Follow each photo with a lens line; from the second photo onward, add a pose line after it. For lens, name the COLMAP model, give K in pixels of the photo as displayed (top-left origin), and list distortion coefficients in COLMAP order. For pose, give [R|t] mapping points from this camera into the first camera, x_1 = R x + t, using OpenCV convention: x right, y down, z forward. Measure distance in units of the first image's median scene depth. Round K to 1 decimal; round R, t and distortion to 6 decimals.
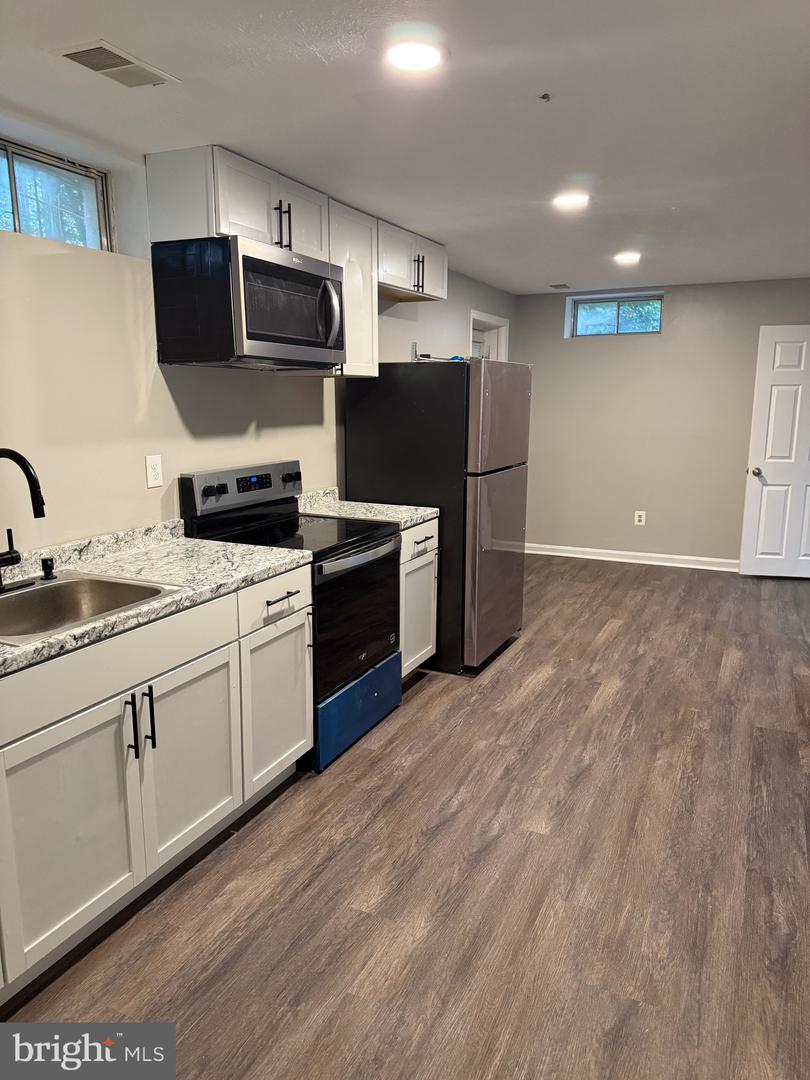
lens RADIAL K [[772.8, 0, 404.1], [0, 772.8, 540.0], [0, 0, 1]] dist [0.071272, -0.075485]
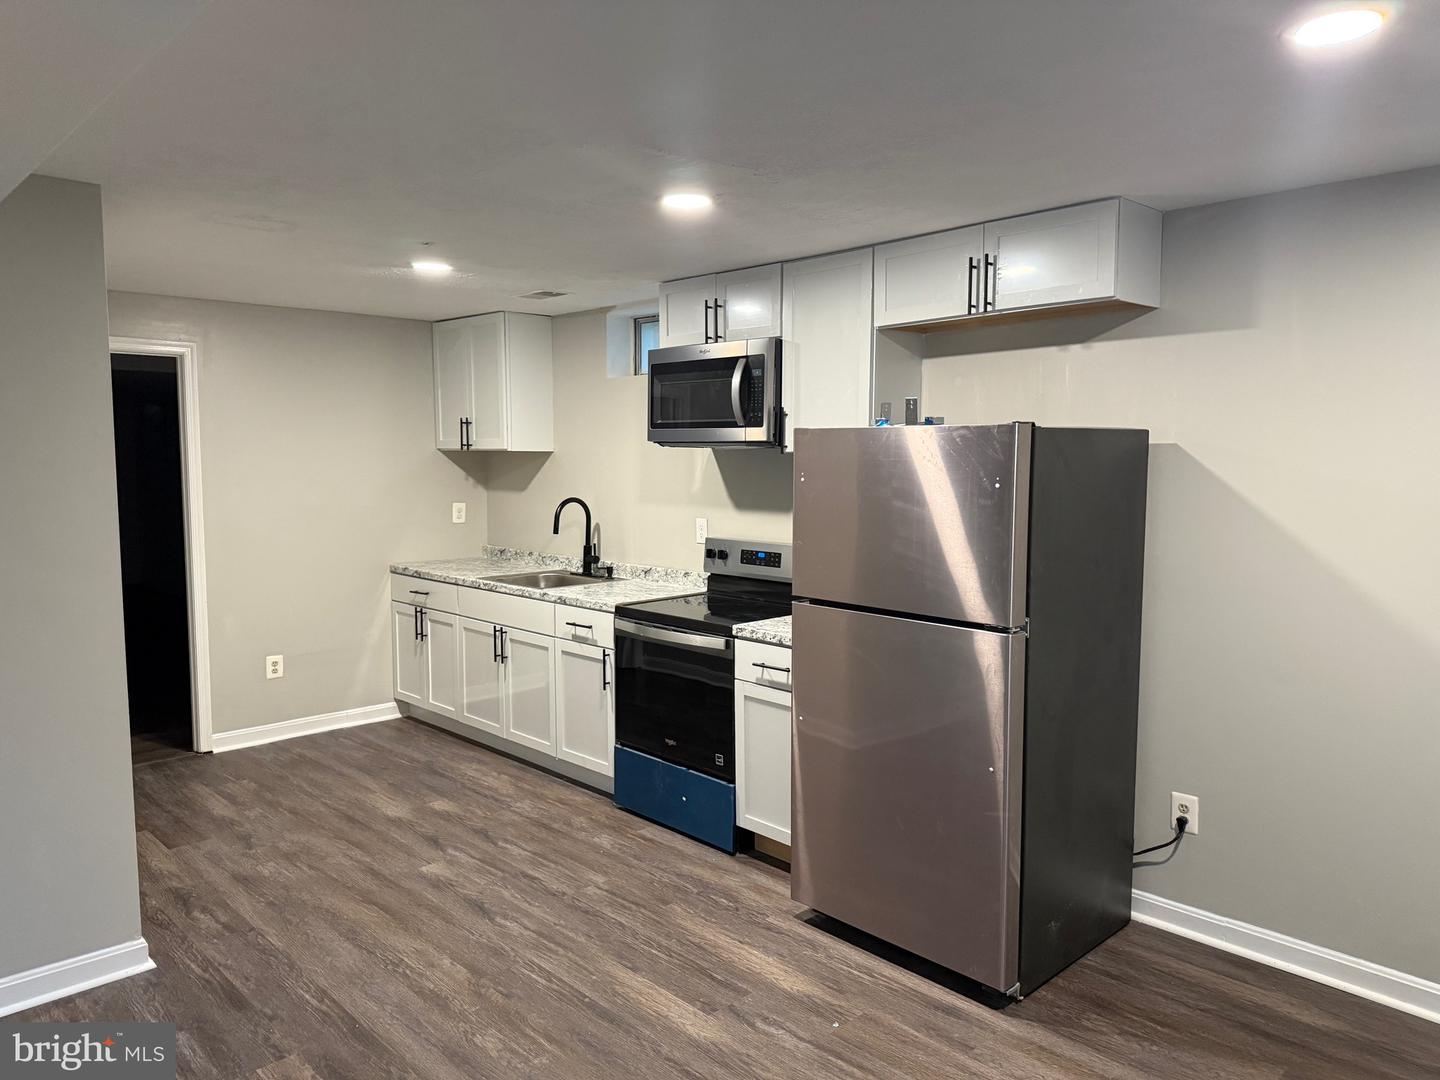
lens RADIAL K [[1030.4, 0, 722.4], [0, 1030.4, 527.5], [0, 0, 1]] dist [0.071272, -0.075485]
pose [[-0.366901, 0.071812, -0.927484, 1.214658], [-0.173085, 0.974336, 0.143910, -0.339563], [0.914016, 0.213335, -0.345055, 1.607856]]
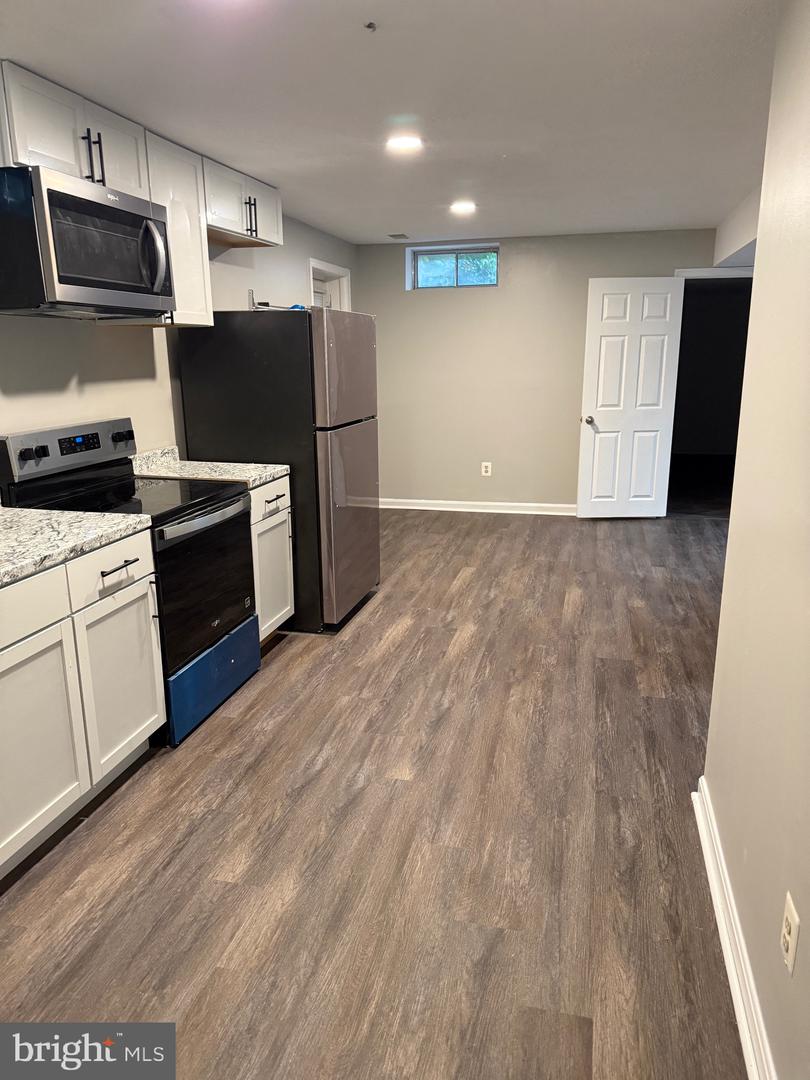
lens RADIAL K [[772.8, 0, 403.7], [0, 772.8, 543.1], [0, 0, 1]] dist [0.071272, -0.075485]
pose [[0.981369, -0.059495, 0.182690, 0.006165], [0.048686, 0.996819, 0.063095, 0.003551], [-0.185863, -0.053025, 0.981144, 0.022847]]
